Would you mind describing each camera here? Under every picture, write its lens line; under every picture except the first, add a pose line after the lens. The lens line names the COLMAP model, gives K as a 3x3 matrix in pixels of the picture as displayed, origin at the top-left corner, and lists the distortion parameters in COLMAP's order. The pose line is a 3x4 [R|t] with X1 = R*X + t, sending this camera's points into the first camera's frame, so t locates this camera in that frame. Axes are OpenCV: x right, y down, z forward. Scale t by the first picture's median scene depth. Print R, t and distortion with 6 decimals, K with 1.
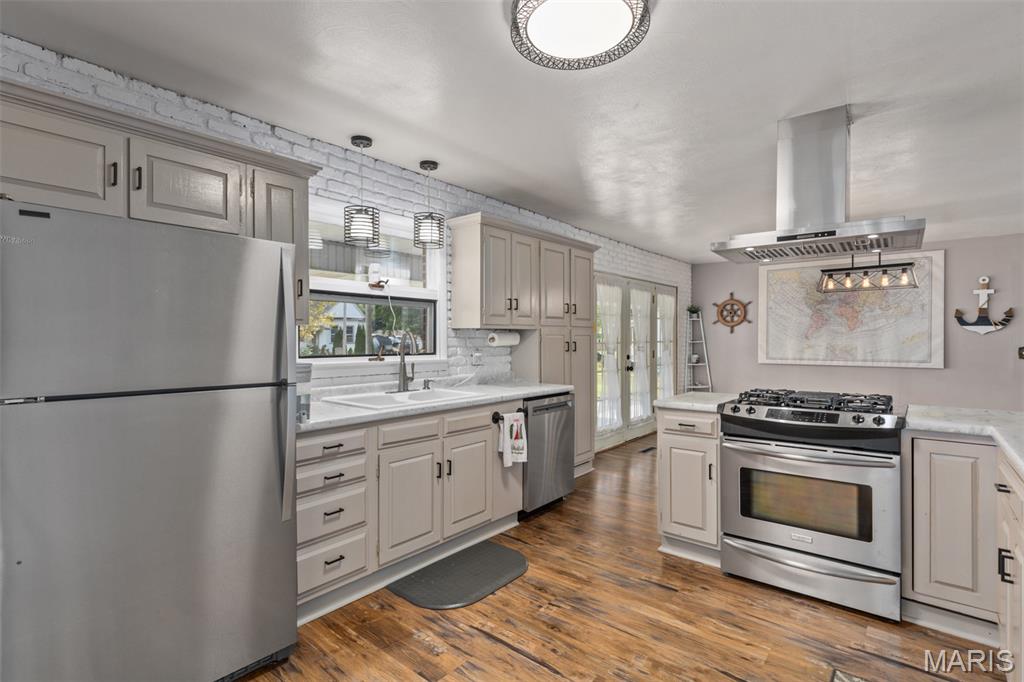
lens RADIAL K [[504.1, 0, 503.6], [0, 504.1, 346.9], [0, 0, 1]] dist [-0.004502, 0.000141]
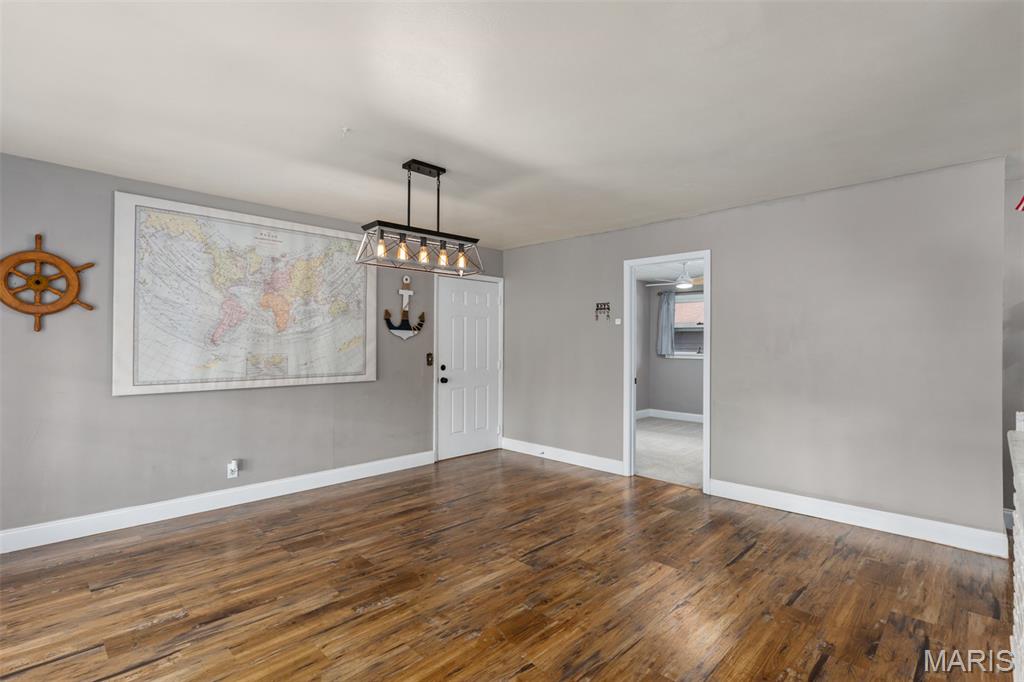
lens RADIAL K [[486.9, 0, 512.0], [0, 486.9, 341.0], [0, 0, 1]] dist [-0.000042, -0.000083]
pose [[0.088451, 0.012534, 0.996002, 0.098153], [0.018295, 0.999732, -0.014206, -0.006448], [-0.995913, 0.019478, 0.088198, 0.684796]]
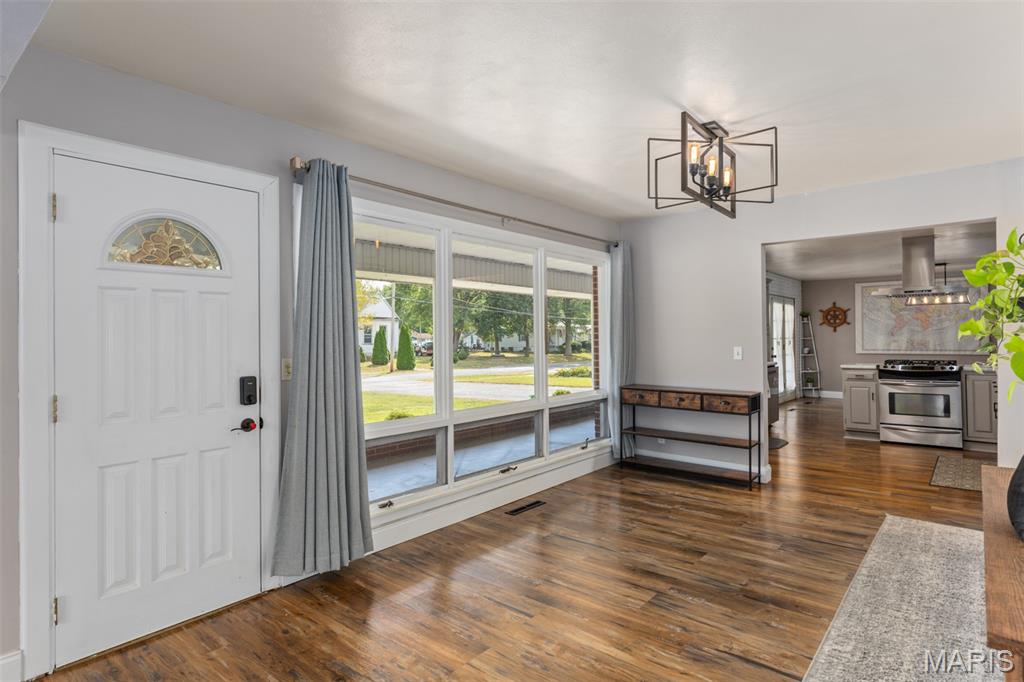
lens RADIAL K [[556.2, 0, 514.6], [0, 556.2, 334.3], [0, 0, 1]] dist [0.001495, 0.001275]
pose [[0.999952, -0.007519, -0.006237, -0.490076], [0.007365, 0.999678, -0.024294, 0.011512], [0.006418, 0.024247, 0.999685, -0.621451]]
